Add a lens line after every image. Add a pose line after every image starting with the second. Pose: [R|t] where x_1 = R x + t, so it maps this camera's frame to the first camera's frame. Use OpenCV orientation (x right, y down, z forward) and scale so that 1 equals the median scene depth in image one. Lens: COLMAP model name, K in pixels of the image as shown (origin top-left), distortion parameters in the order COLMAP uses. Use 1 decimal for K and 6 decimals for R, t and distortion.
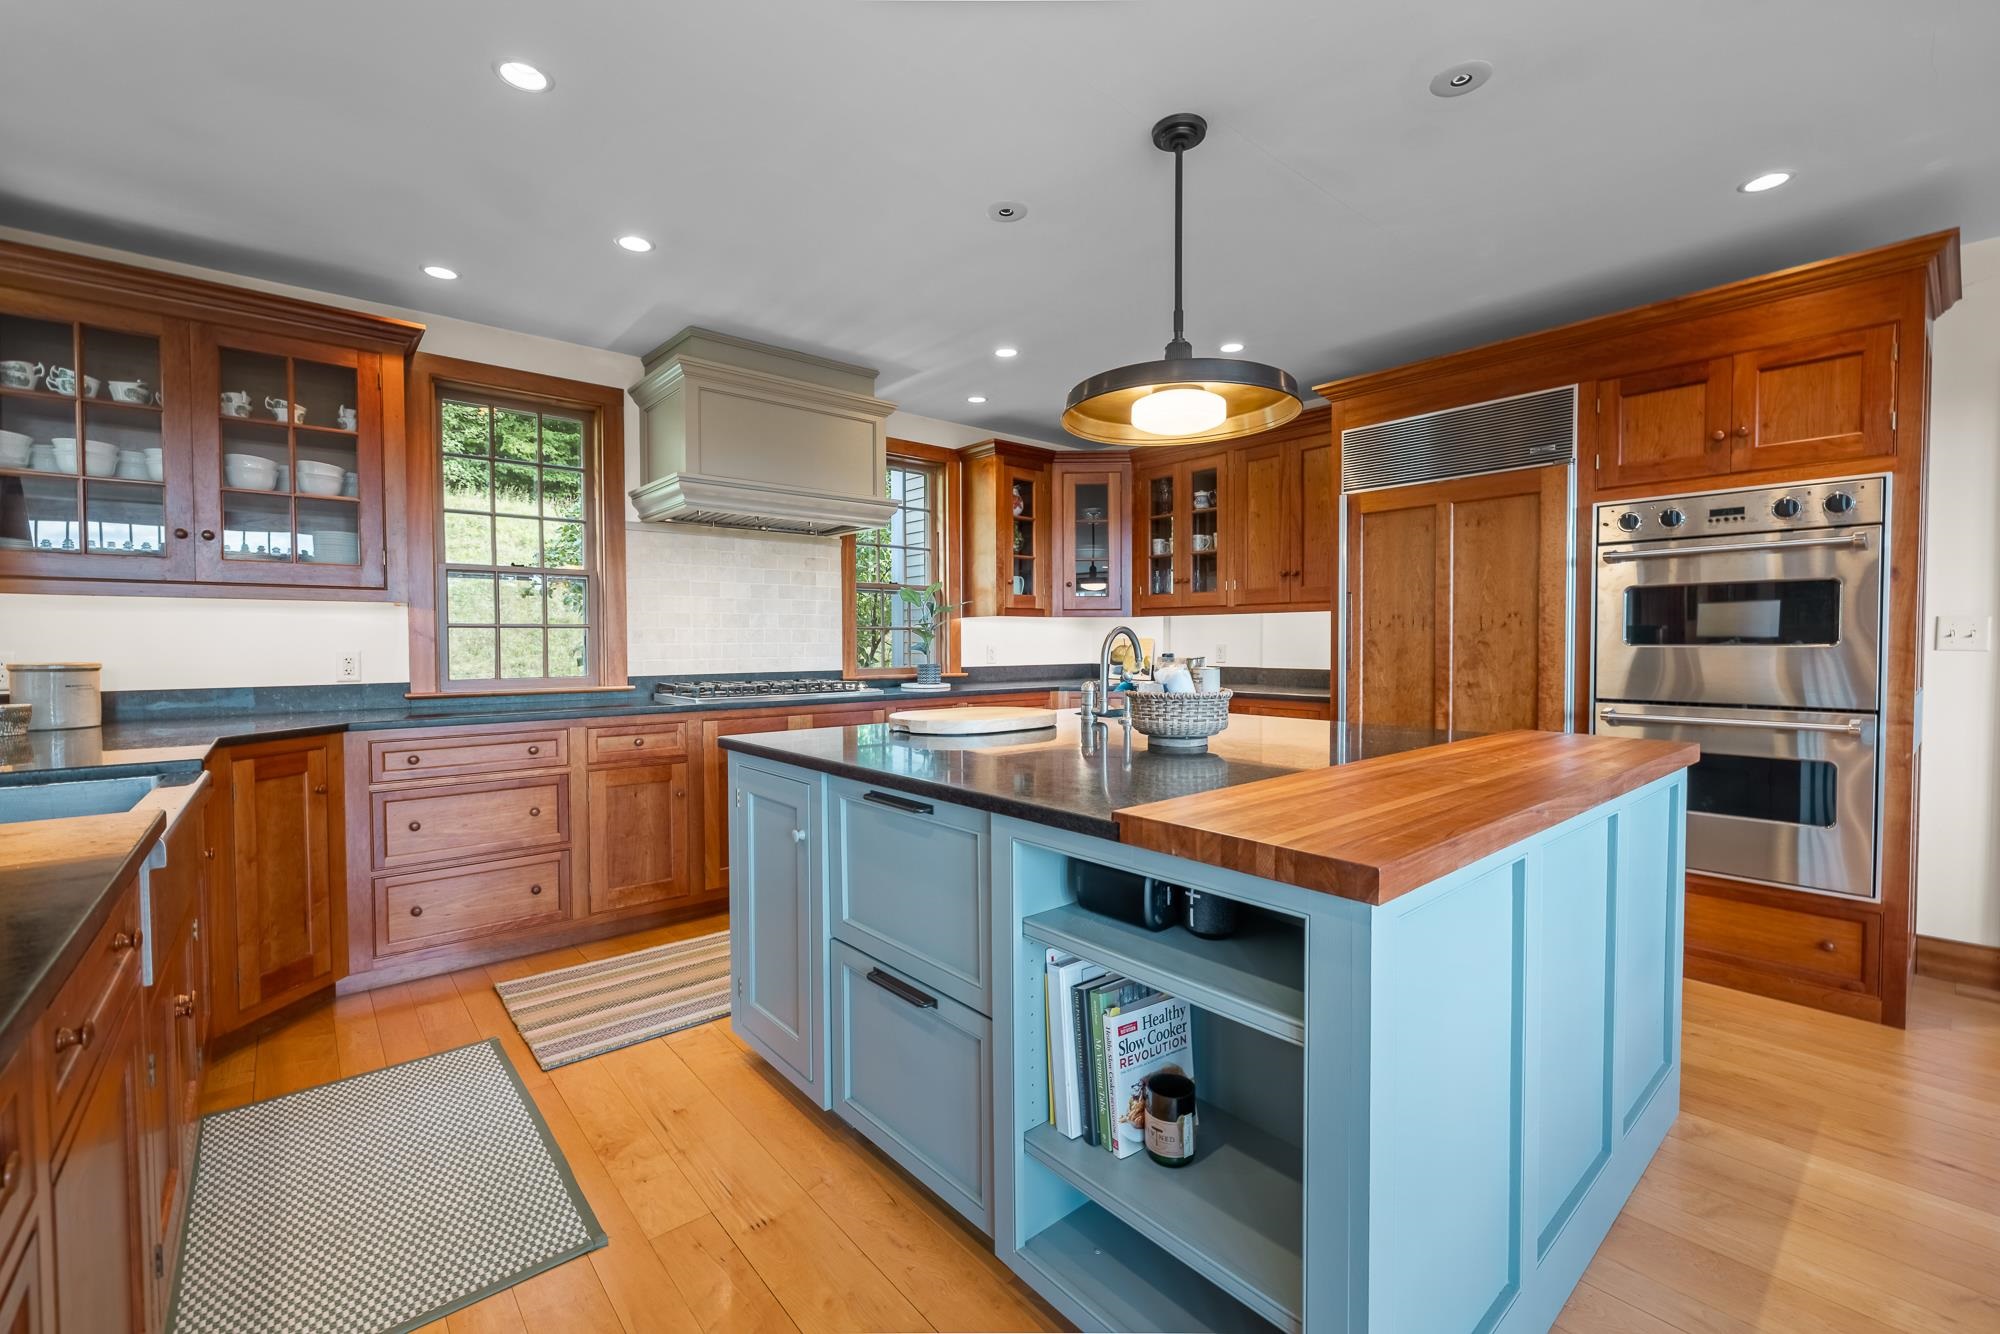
lens RADIAL K [[835.3, 0, 1000.0], [0, 835.3, 667.0], [0, 0, 1]] dist [-0.001208, -0.000200]
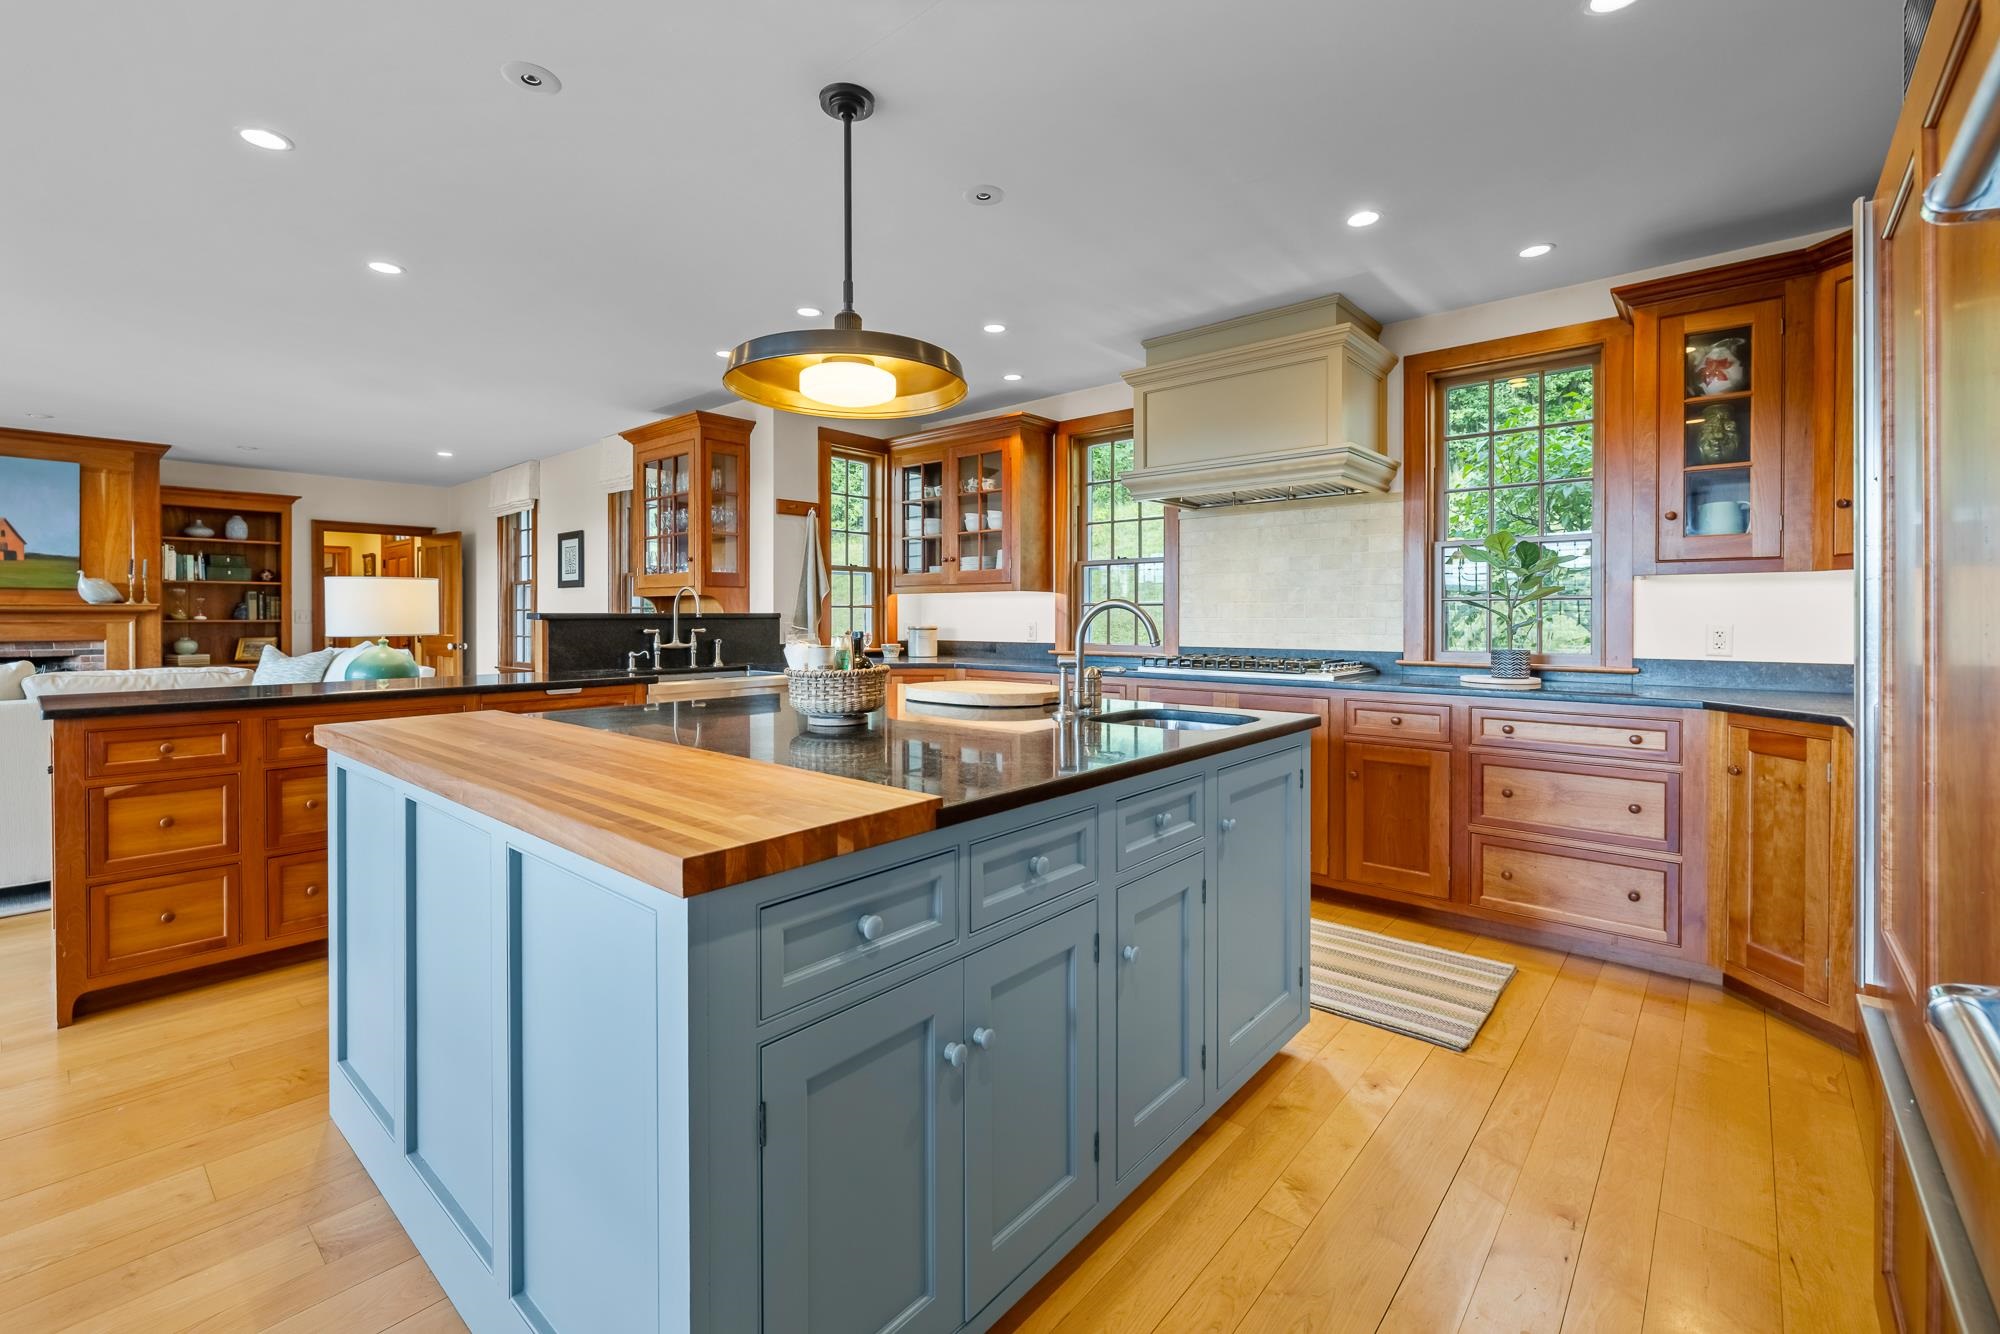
lens RADIAL K [[856.6, 0, 1004.8], [0, 856.6, 626.7], [0, 0, 1]] dist [-0.001877, -0.000629]
pose [[0.156042, 0.014311, -0.987647, 0.642932], [-0.029843, 0.999507, 0.009768, -0.019193], [0.987300, 0.027950, 0.156392, 0.537341]]
